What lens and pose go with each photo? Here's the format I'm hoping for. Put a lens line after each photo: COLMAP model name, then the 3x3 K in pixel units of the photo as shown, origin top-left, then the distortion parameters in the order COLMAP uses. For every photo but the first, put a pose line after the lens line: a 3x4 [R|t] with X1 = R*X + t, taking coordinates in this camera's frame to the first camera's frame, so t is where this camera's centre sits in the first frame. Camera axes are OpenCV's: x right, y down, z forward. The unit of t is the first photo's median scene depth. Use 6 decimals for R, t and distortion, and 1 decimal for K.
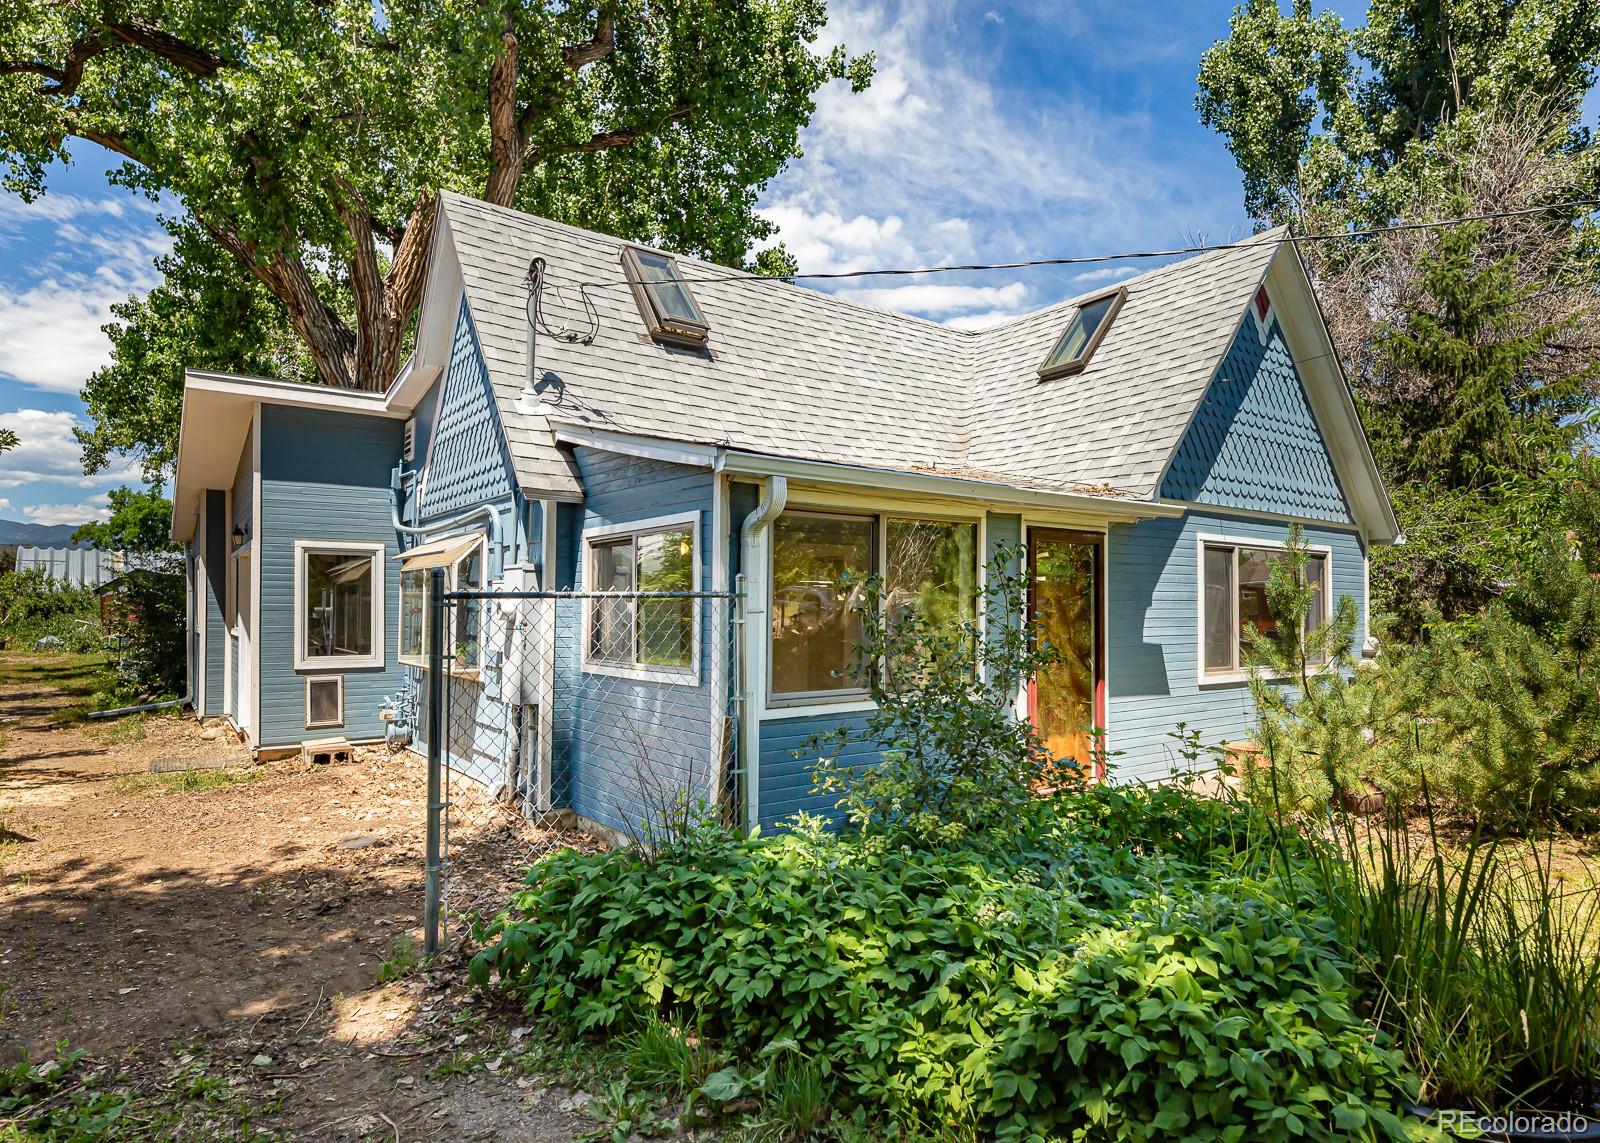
lens RADIAL K [[898.9, 0, 800.0], [0, 898.9, 571.5], [0, 0, 1]] dist [-0.001718, 0.000045]
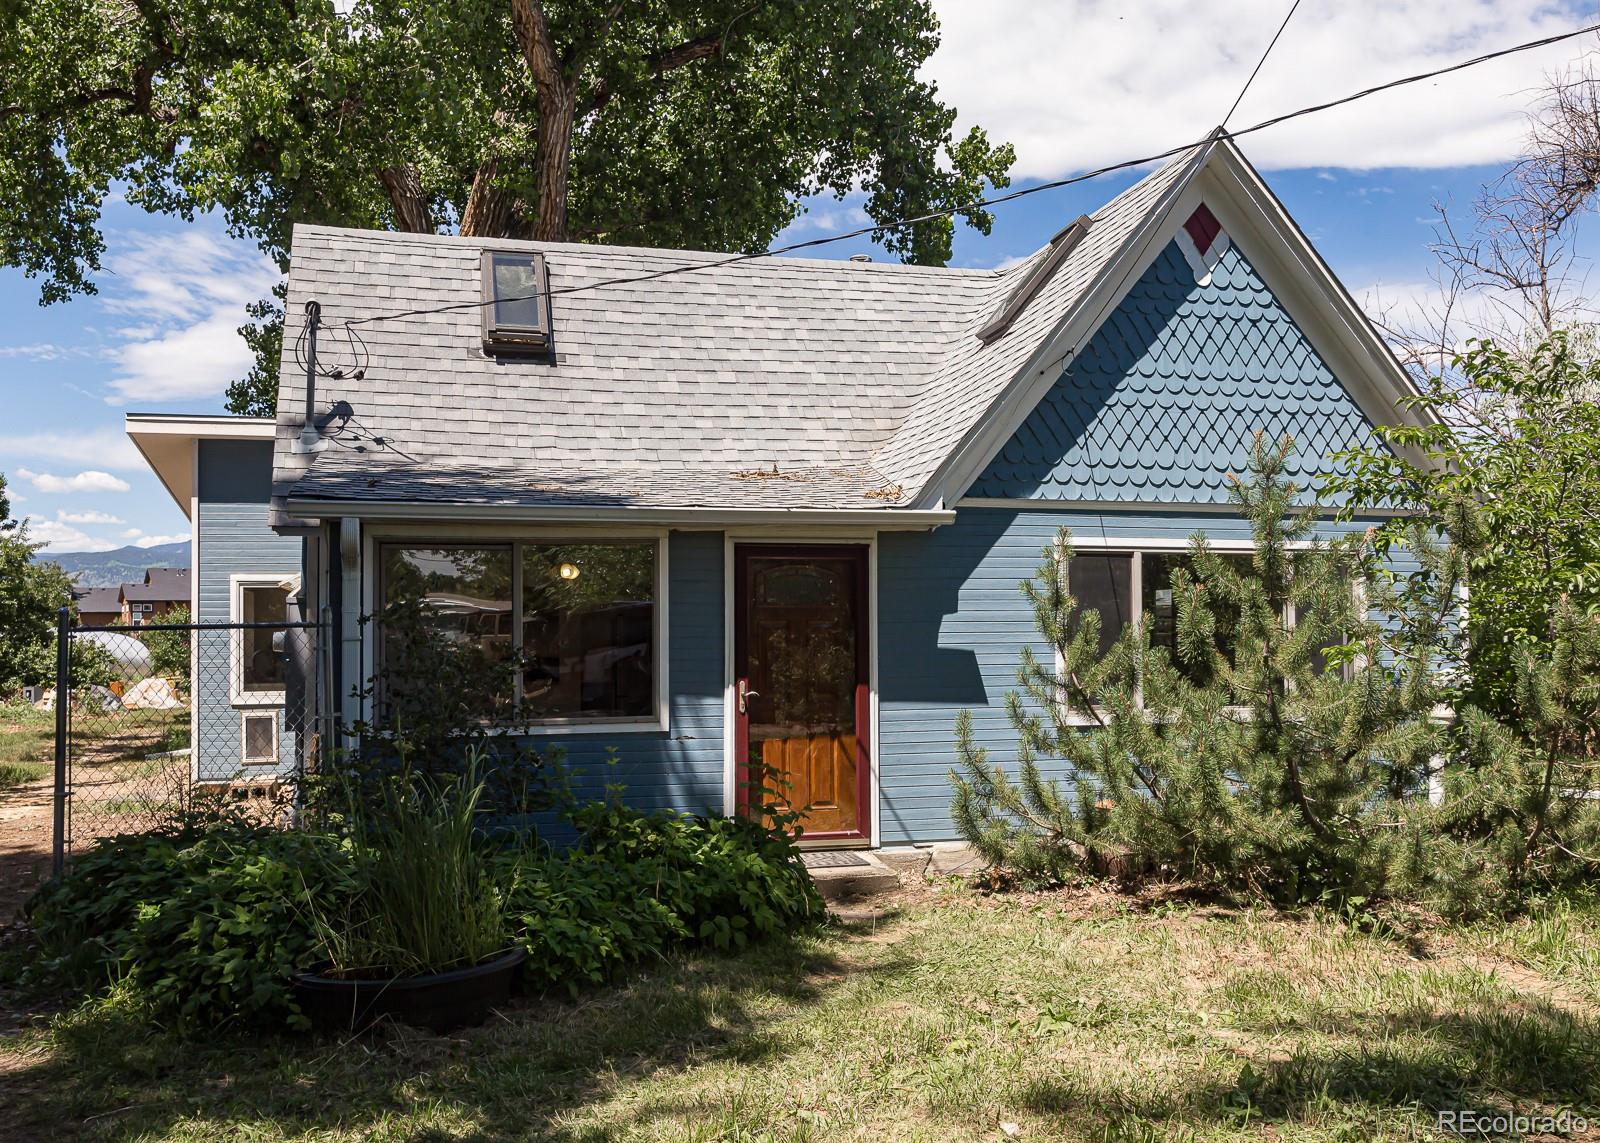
lens RADIAL K [[1377.1, 0, 800.0], [0, 1377.1, 571.5], [0, 0, 1]] dist [-0.024217, -0.004773]
pose [[0.936779, -0.029559, -0.348670, 0.622988], [0.026418, 0.999556, -0.013761, -0.000388], [0.348922, 0.003680, 0.937144, -0.225429]]
